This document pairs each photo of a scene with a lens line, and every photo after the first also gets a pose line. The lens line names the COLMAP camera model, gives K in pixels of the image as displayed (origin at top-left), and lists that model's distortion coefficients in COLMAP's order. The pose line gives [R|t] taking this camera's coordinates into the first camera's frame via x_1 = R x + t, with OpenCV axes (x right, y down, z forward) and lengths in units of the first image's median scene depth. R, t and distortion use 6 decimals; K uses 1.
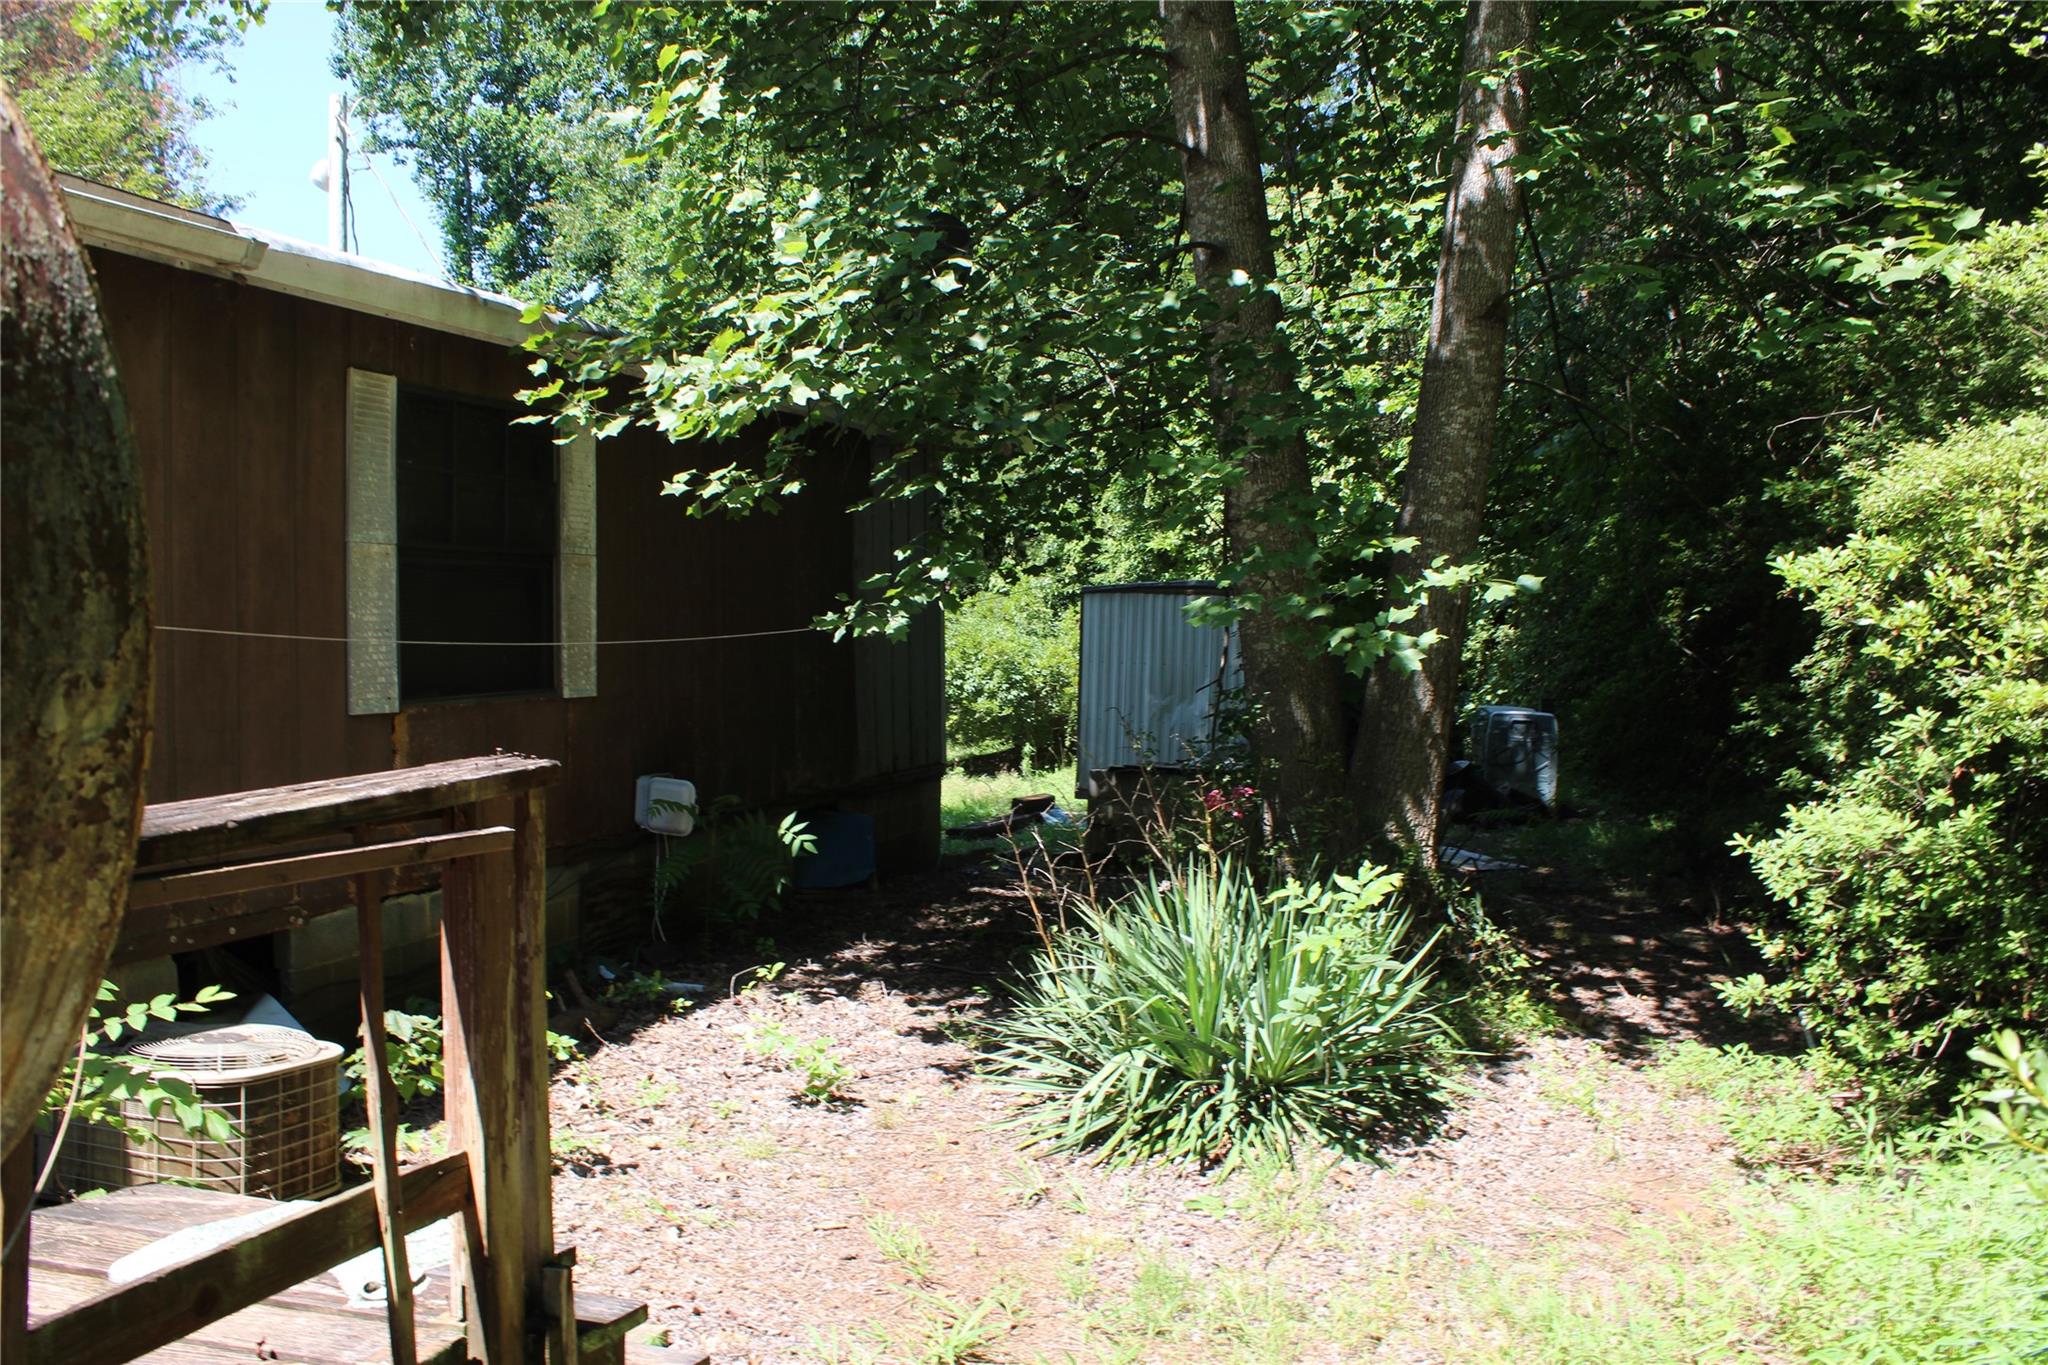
lens RADIAL K [[1650.6, 0, 1017.8], [0, 1650.6, 690.7], [0, 0, 1]] dist [-0.172010, 0.163032]
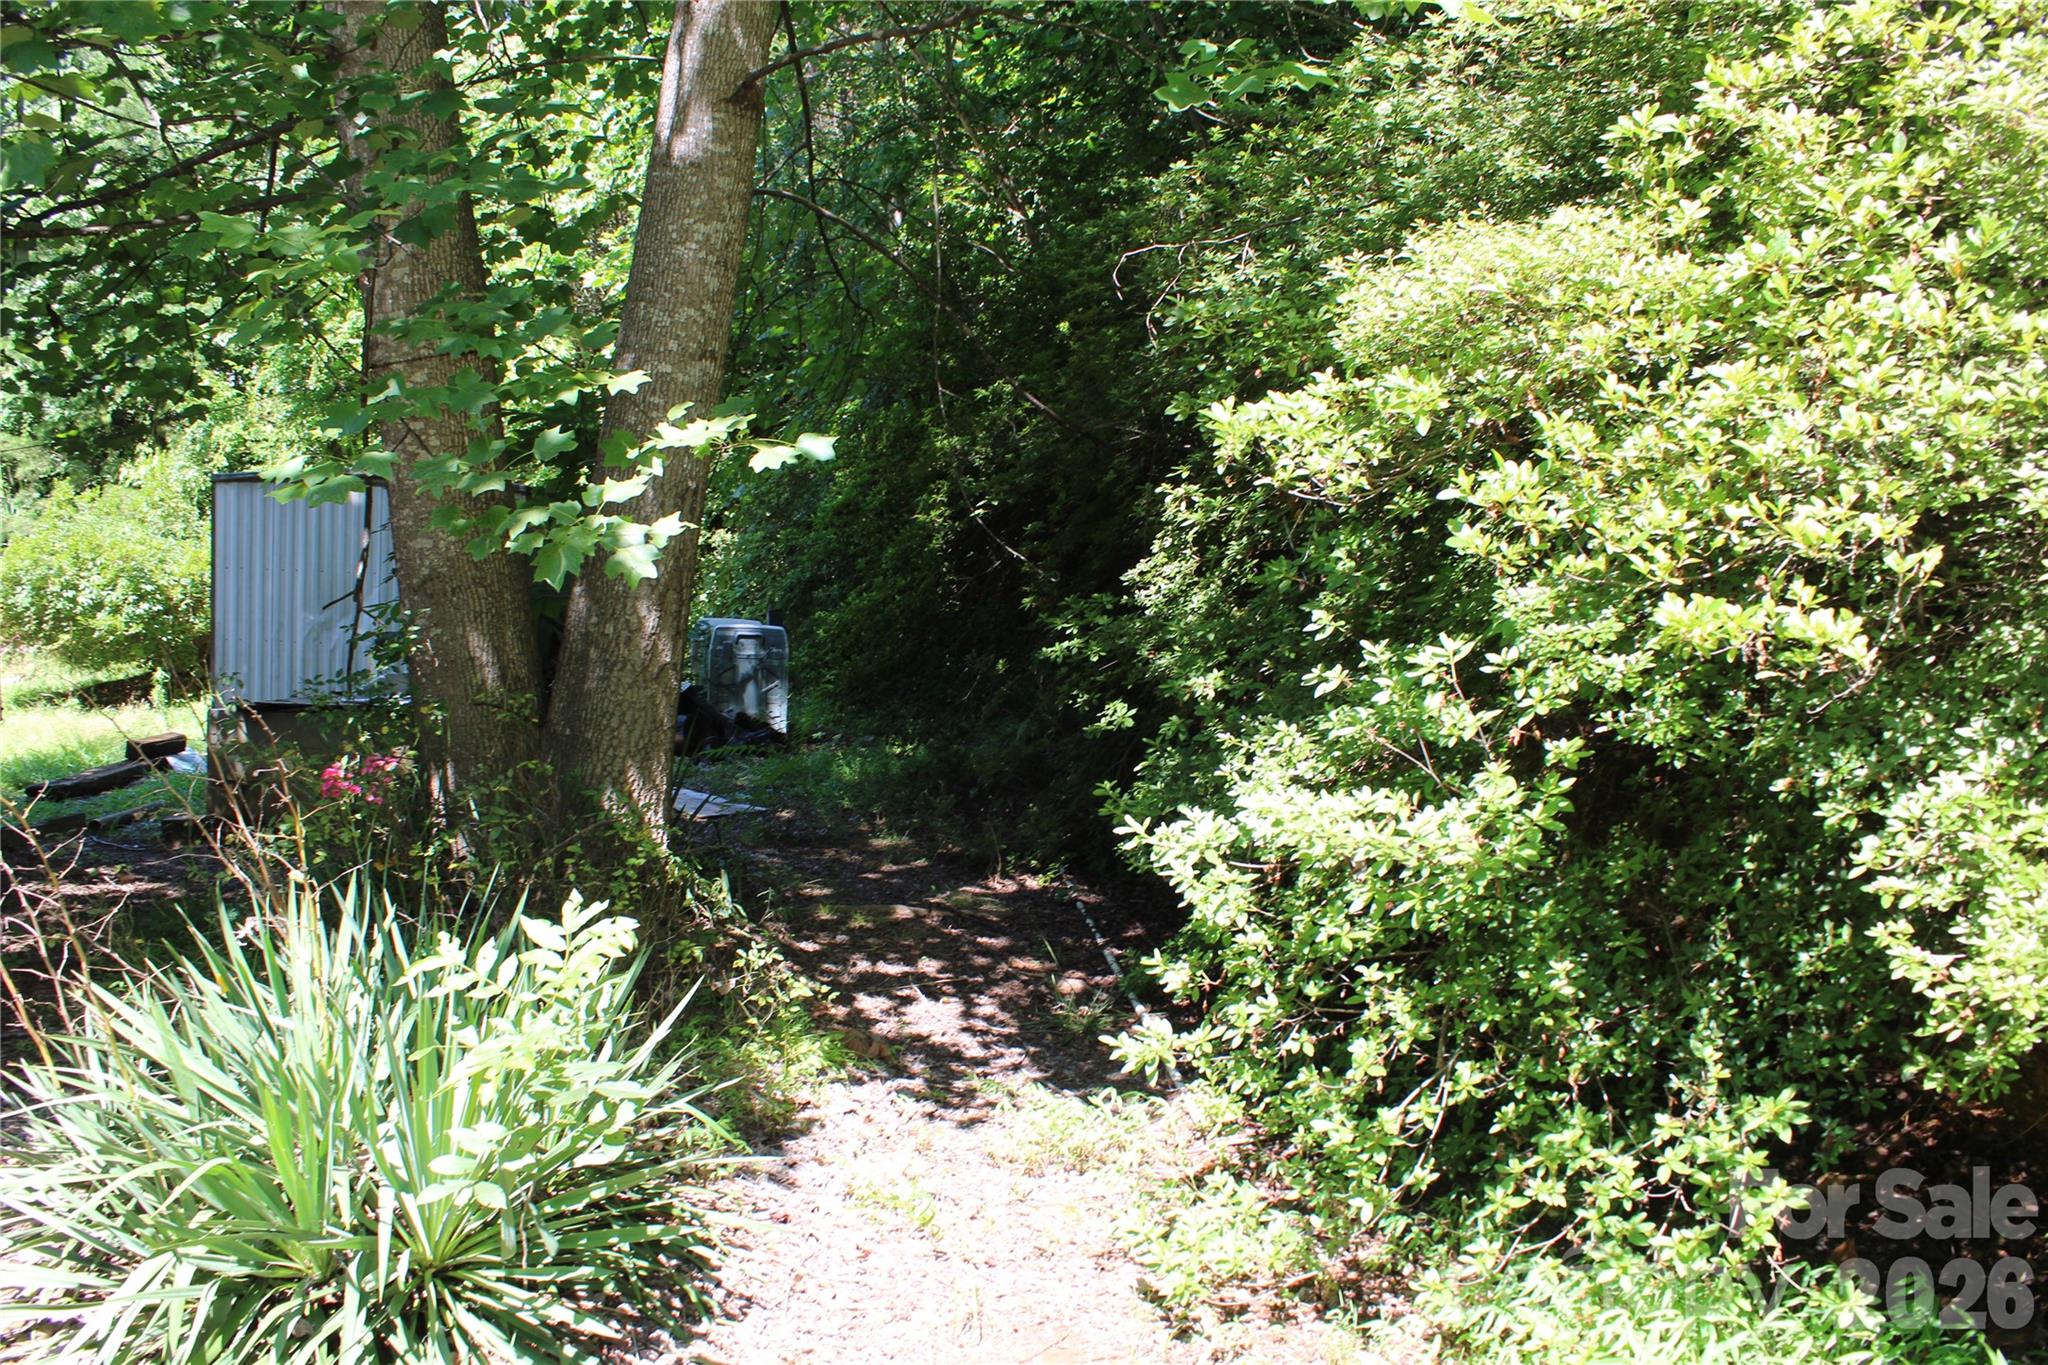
lens RADIAL K [[1650.6, 0, 1017.8], [0, 1650.6, 690.7], [0, 0, 1]] dist [-0.172010, 0.163032]
pose [[0.887927, -0.026801, 0.459202, 0.072790], [0.001132, 0.998425, 0.056083, -0.003093], [-0.459982, -0.049277, 0.886560, 0.341541]]
